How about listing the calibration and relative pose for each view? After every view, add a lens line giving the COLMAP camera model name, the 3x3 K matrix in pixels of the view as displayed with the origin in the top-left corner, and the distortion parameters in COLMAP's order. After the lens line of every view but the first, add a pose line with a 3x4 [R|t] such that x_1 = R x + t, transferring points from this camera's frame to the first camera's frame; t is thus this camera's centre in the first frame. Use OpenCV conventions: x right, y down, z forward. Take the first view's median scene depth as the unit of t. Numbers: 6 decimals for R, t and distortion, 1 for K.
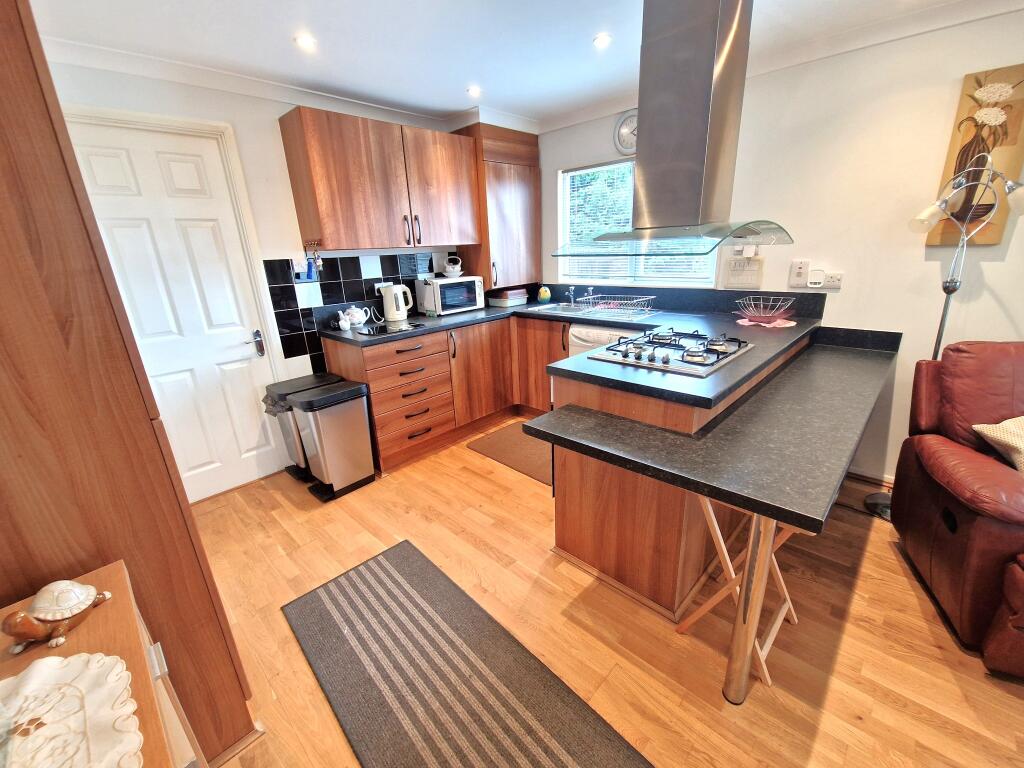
lens RADIAL K [[418.4, 0, 512.0], [0, 418.4, 384.0], [0, 0, 1]] dist [0.000963, -0.005329]
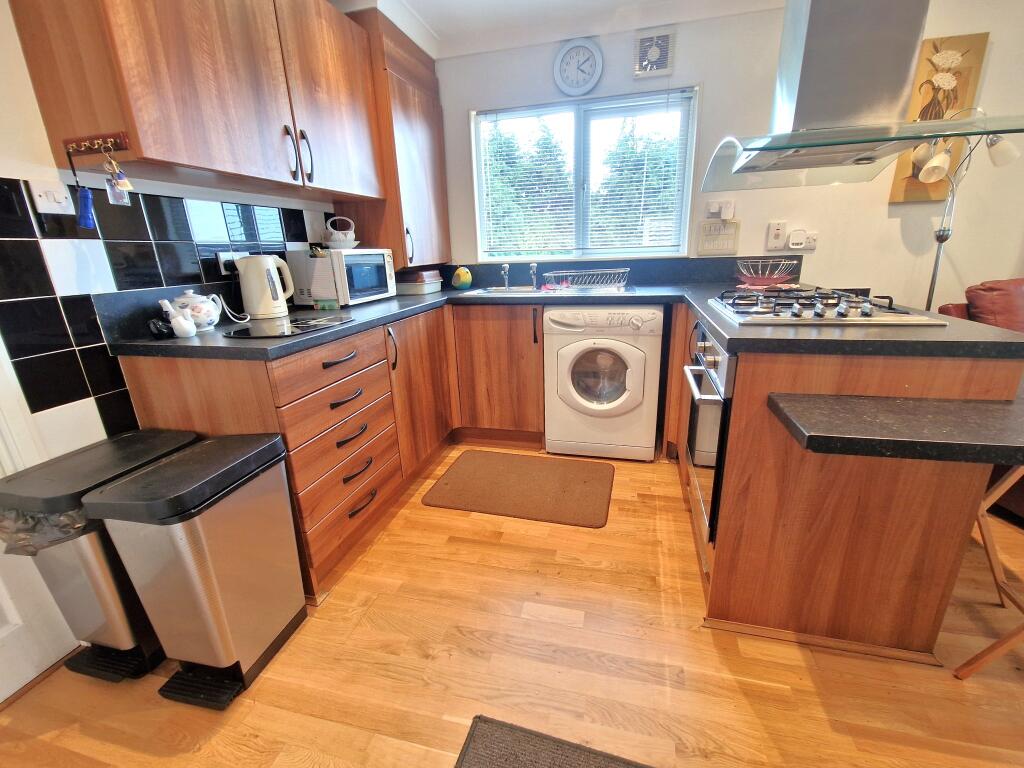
lens RADIAL K [[438.8, 0, 529.0], [0, 438.8, 383.2], [0, 0, 1]] dist [0.000545, -0.004877]
pose [[0.870393, -0.134553, 0.473616, -0.297387], [0.150597, 0.988587, 0.004093, -0.015790], [-0.468761, 0.067763, 0.880722, 0.356563]]
